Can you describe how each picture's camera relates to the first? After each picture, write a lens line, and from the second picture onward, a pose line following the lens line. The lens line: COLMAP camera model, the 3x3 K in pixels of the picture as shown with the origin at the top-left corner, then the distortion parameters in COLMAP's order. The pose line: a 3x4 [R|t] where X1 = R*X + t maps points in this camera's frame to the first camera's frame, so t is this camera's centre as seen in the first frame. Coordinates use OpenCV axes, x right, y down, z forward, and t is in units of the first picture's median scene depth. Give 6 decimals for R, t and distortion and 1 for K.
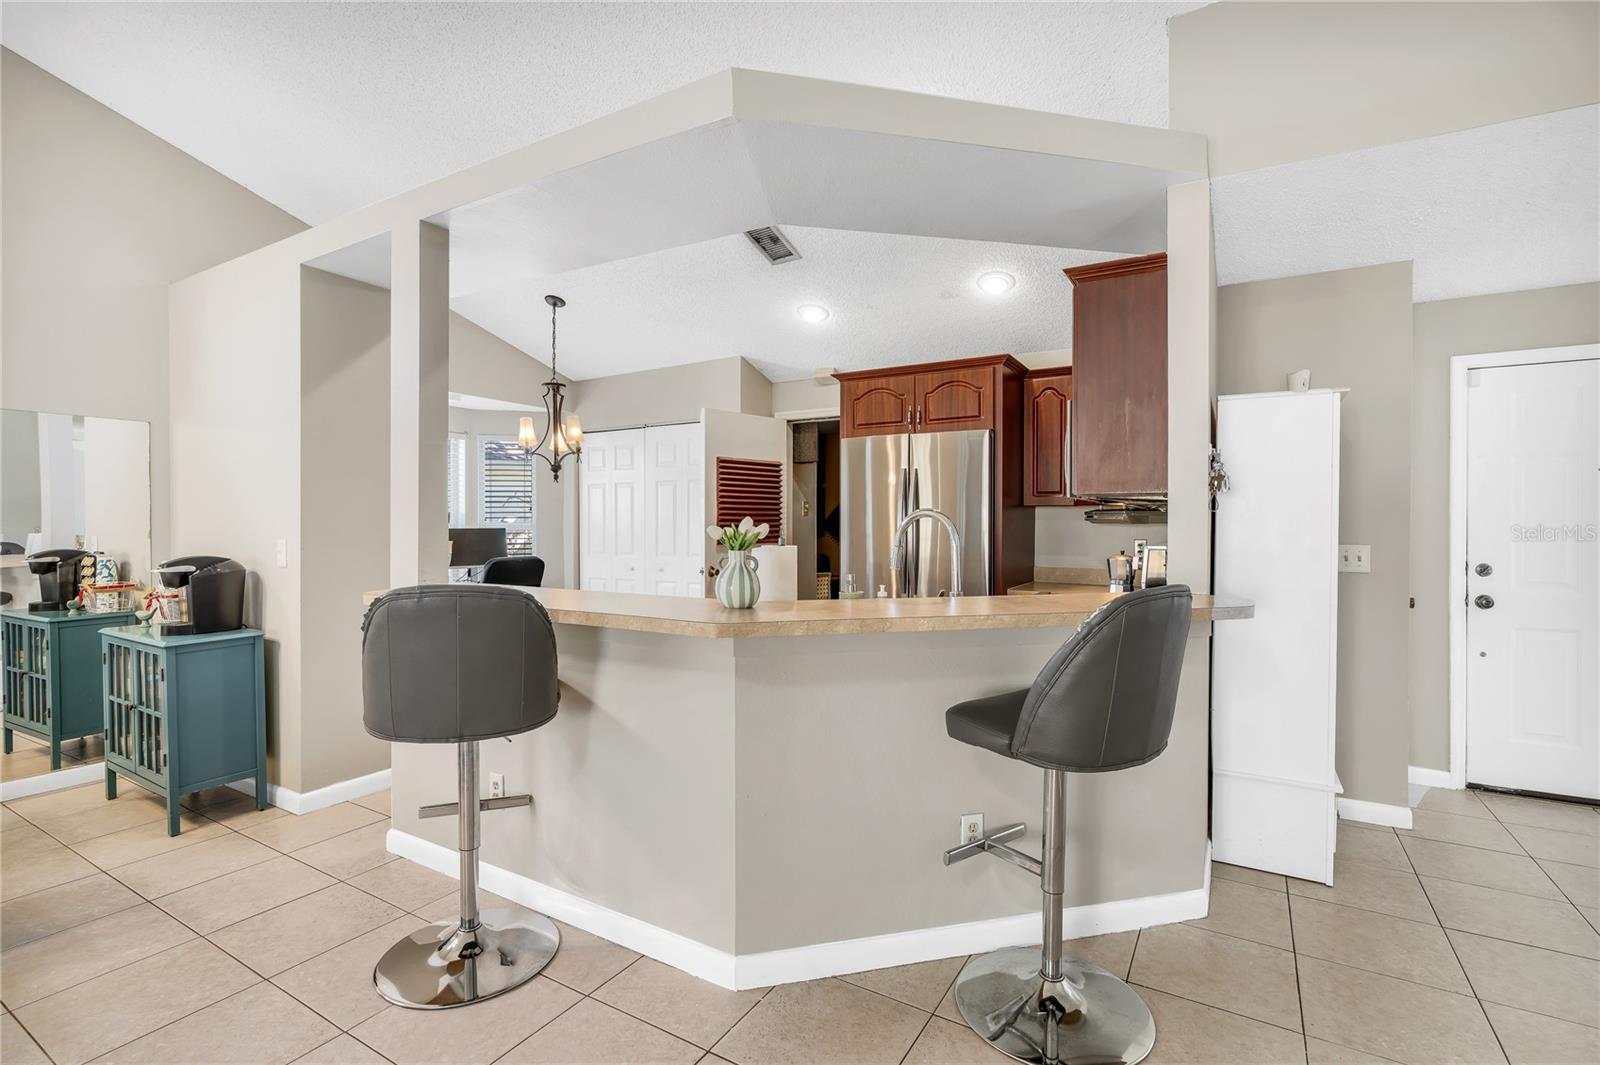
lens RADIAL K [[744.8, 0, 801.7], [0, 744.8, 520.7], [0, 0, 1]] dist [-0.000501, 0.000351]
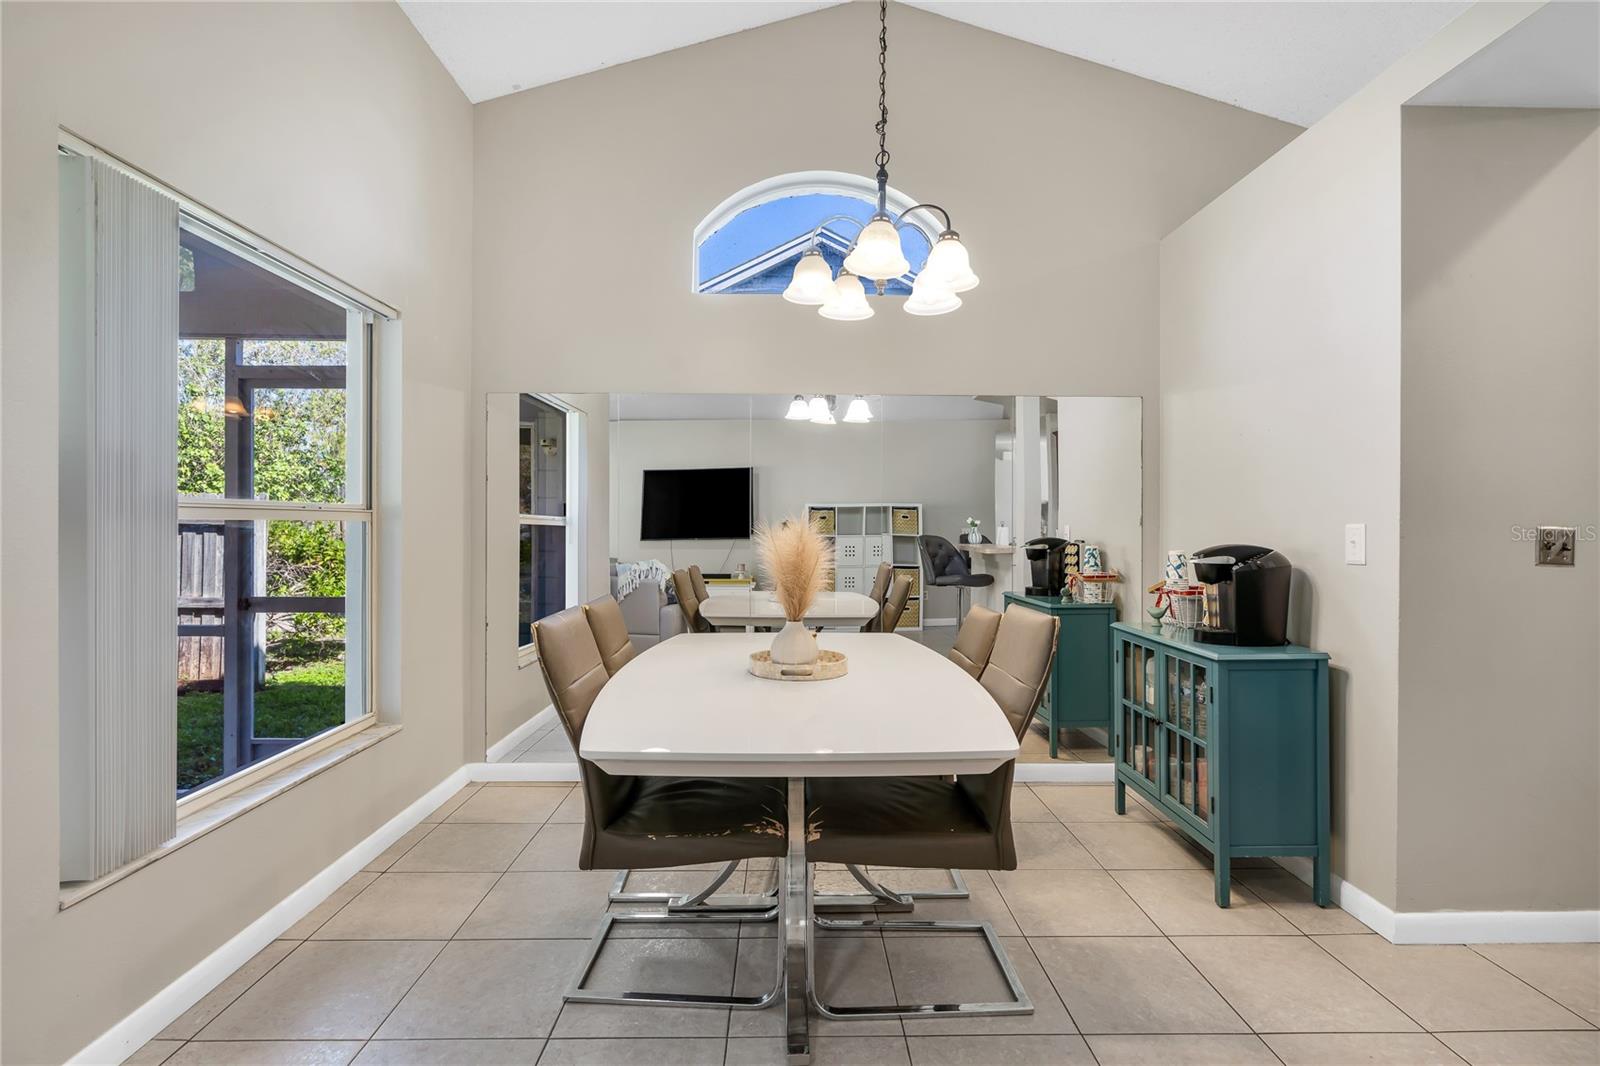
lens RADIAL K [[744.8, 0, 801.7], [0, 744.8, 521.2], [0, 0, 1]] dist [-0.000501, 0.000351]
pose [[0.535368, 0.001279, -0.844618, -0.380736], [-0.008410, 0.999957, -0.003816, 0.028595], [0.844577, 0.009147, 0.535356, 0.194774]]
